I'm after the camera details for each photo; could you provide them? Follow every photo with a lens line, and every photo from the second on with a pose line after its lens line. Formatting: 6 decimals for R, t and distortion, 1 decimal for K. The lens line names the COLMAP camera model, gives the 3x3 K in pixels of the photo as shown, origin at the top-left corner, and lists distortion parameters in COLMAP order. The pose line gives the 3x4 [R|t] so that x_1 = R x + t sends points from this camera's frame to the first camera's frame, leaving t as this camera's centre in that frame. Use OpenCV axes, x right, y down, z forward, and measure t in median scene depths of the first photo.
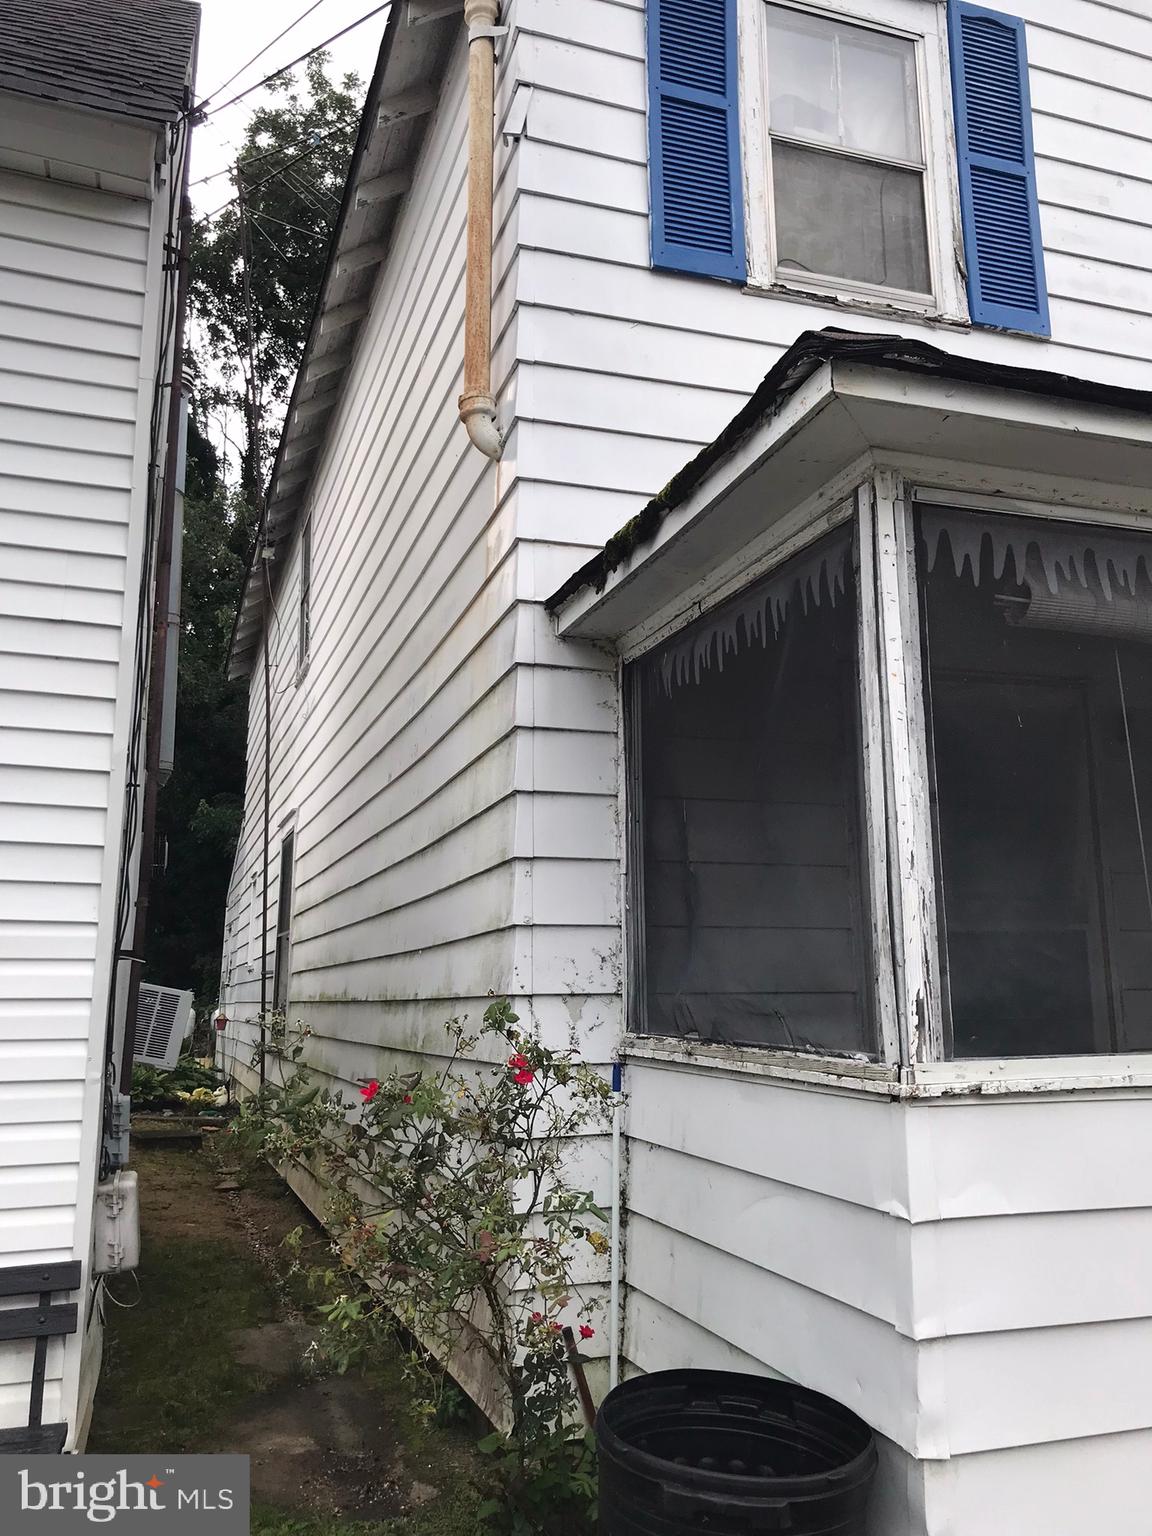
lens RADIAL K [[1230.6, 0, 569.7], [0, 1230.6, 761.9], [0, 0, 1]] dist [0.009525, -0.018776]
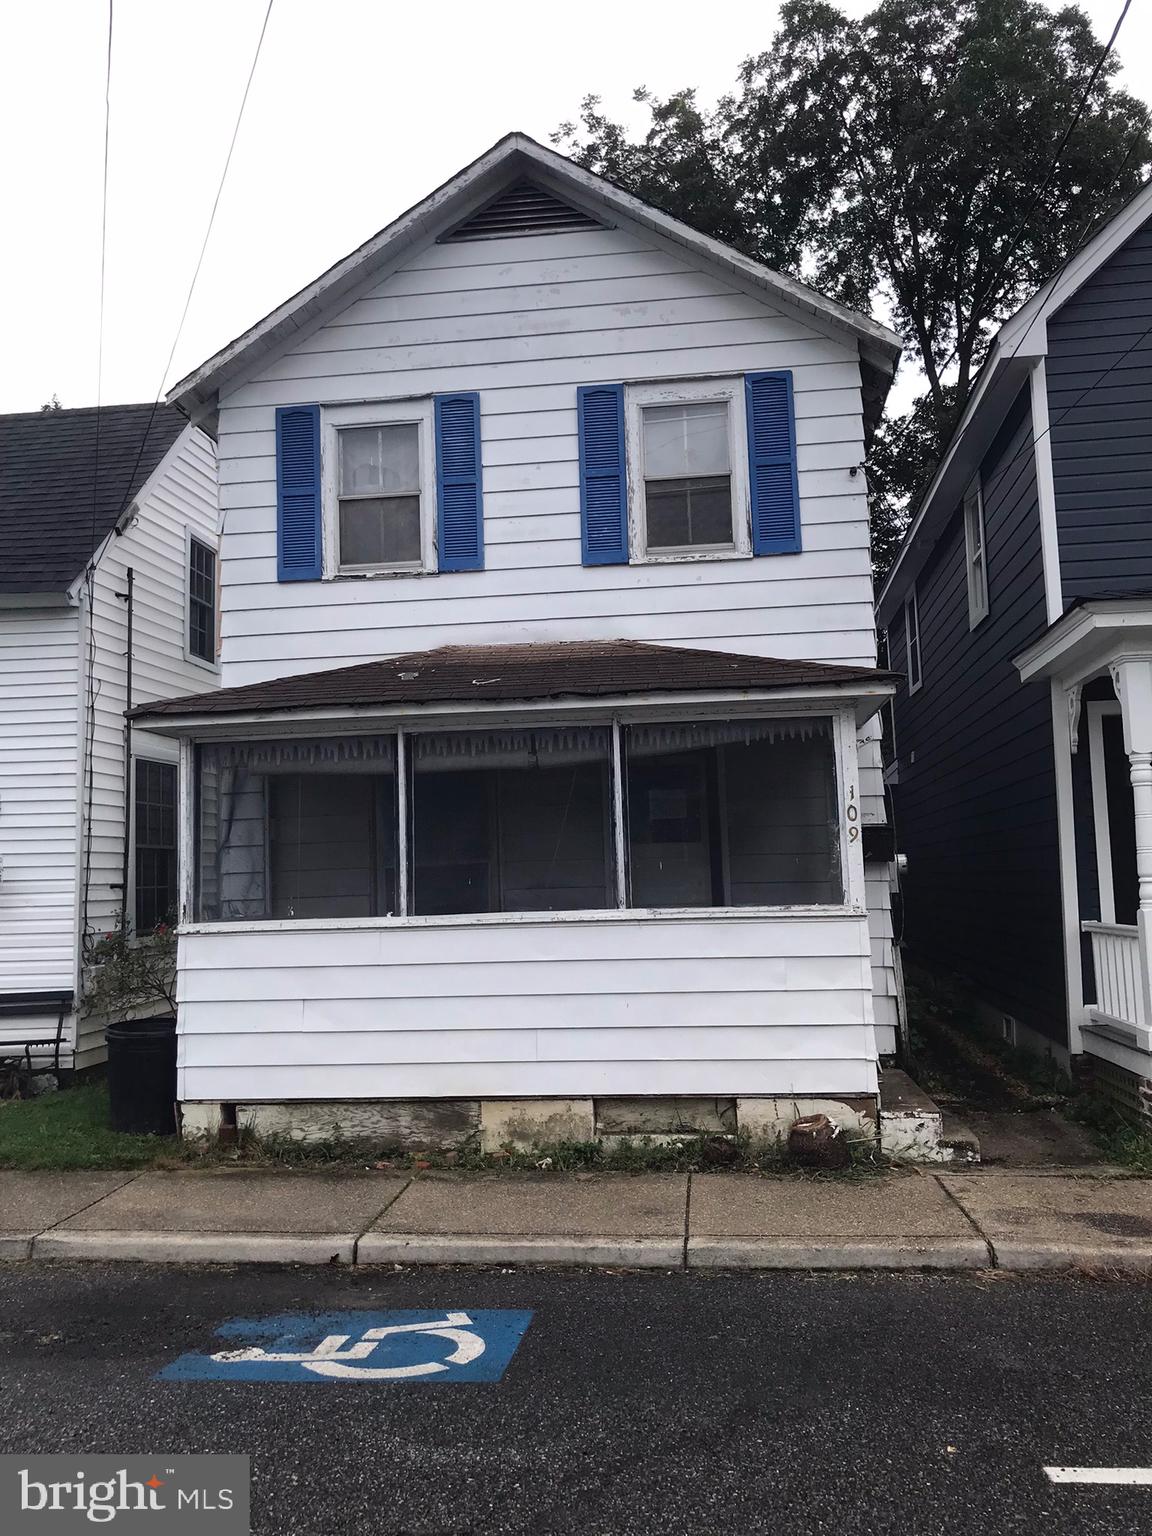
lens RADIAL K [[1230.6, 0, 582.0], [0, 1230.6, 768.2], [0, 0, 1]] dist [0.009525, -0.018776]
pose [[0.903099, -0.056675, -0.425676, 1.636011], [0.098501, 0.992163, 0.076877, -0.195566], [0.417983, -0.111357, 0.901604, -0.910689]]
